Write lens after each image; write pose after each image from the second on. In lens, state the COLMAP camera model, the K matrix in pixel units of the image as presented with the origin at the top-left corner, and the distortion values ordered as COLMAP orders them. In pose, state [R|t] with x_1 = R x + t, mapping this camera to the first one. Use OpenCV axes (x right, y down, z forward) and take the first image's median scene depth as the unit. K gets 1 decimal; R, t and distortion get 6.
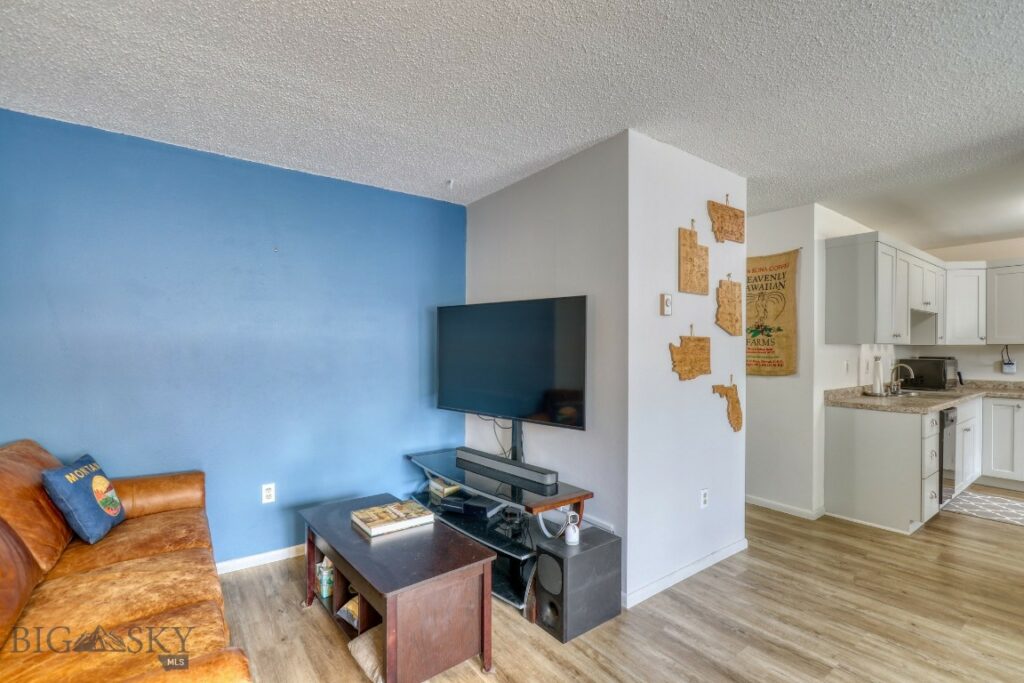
lens RADIAL K [[468.1, 0, 505.5], [0, 468.1, 349.8], [0, 0, 1]] dist [-0.019666, 0.004033]
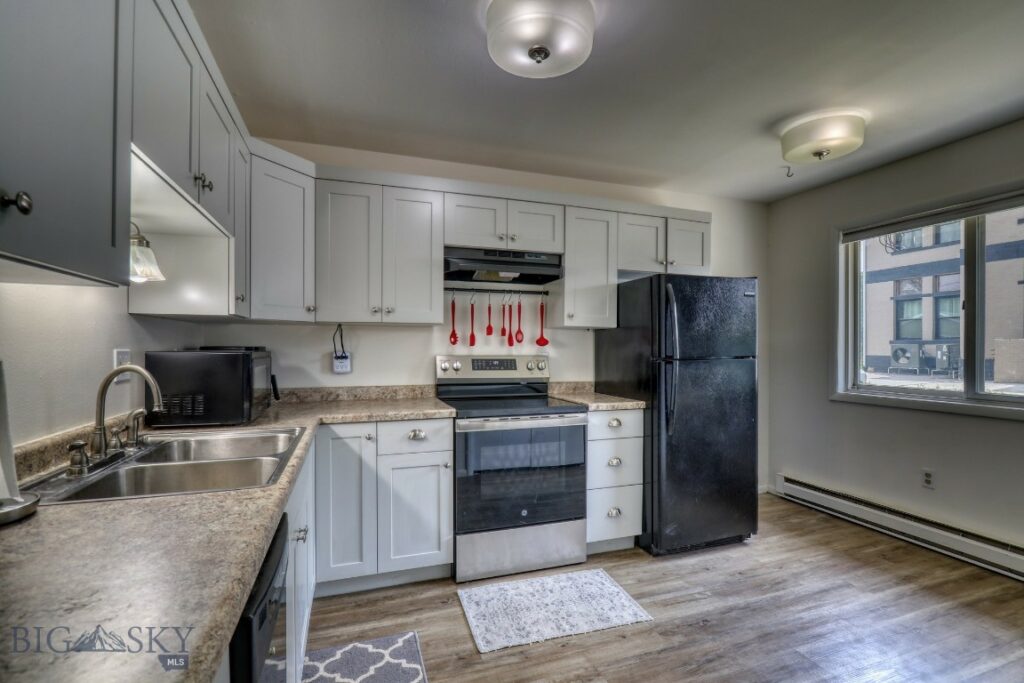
lens RADIAL K [[468.1, 0, 514.0], [0, 468.1, 347.9], [0, 0, 1]] dist [-0.019666, 0.004033]
pose [[0.288065, -0.002627, 0.957607, 0.973936], [0.003616, 0.999992, 0.001655, 0.030750], [-0.957604, 0.002986, 0.288072, 1.023501]]
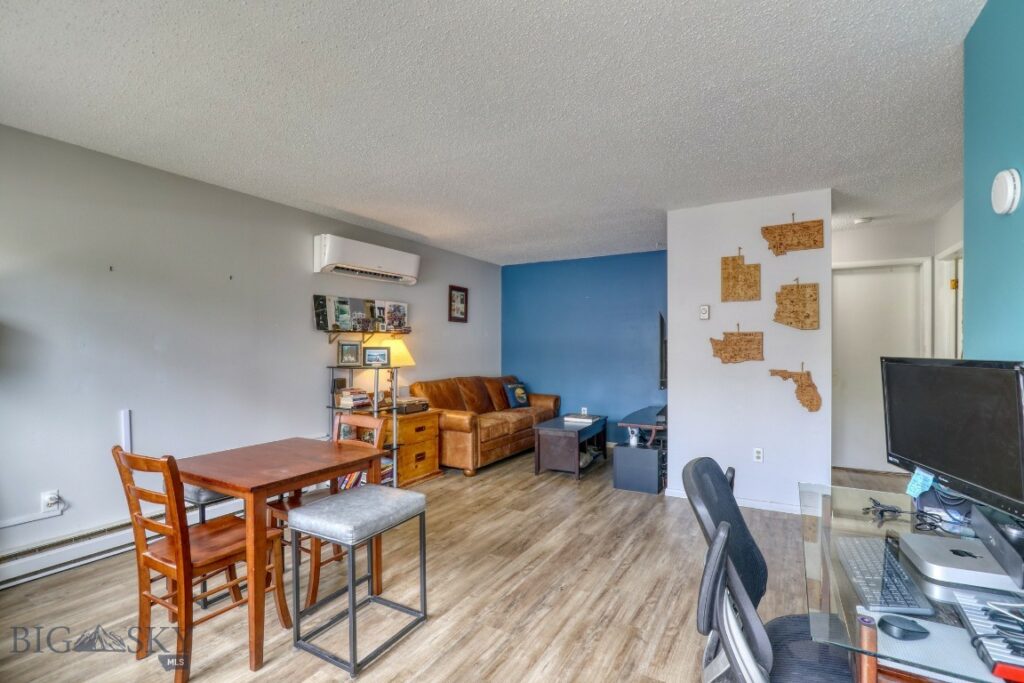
lens RADIAL K [[468.1, 0, 514.6], [0, 468.1, 348.5], [0, 0, 1]] dist [-0.019666, 0.004033]
pose [[0.407629, 0.000513, -0.913148, 1.311249], [0.000583, 0.999999, 0.000822, 0.016921], [0.913147, -0.000868, 0.407628, -0.159175]]
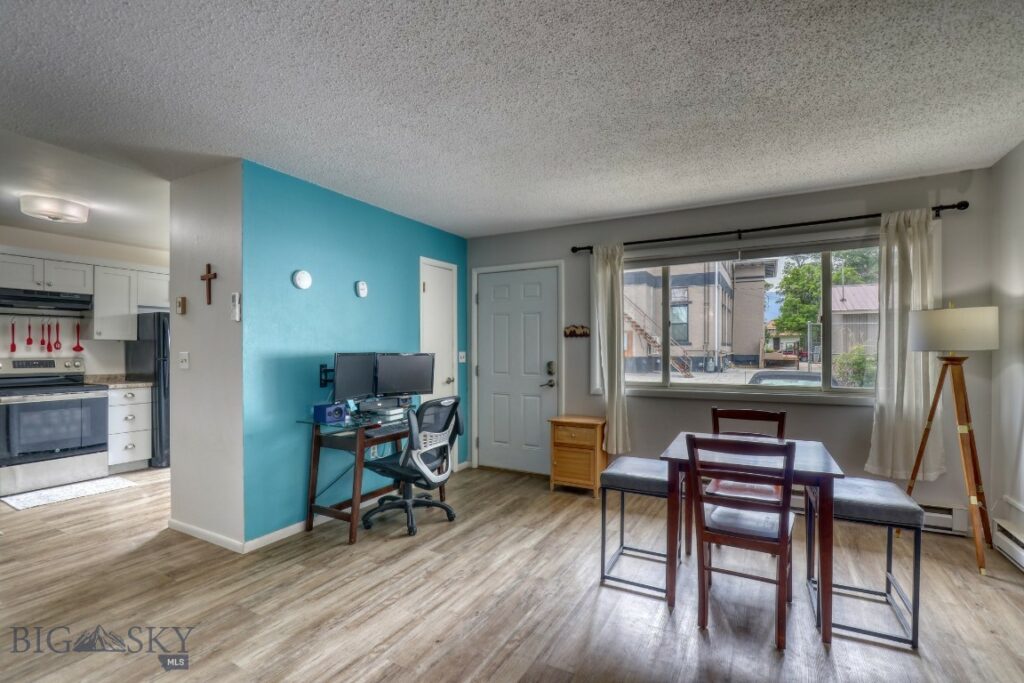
lens RADIAL K [[468.1, 0, 514.4], [0, 468.1, 352.2], [0, 0, 1]] dist [-0.019666, 0.004033]
pose [[-0.429014, -0.009934, 0.903243, -0.179167], [0.003288, 0.999916, 0.012558, 0.014511], [-0.903292, 0.008357, -0.428945, 0.551252]]
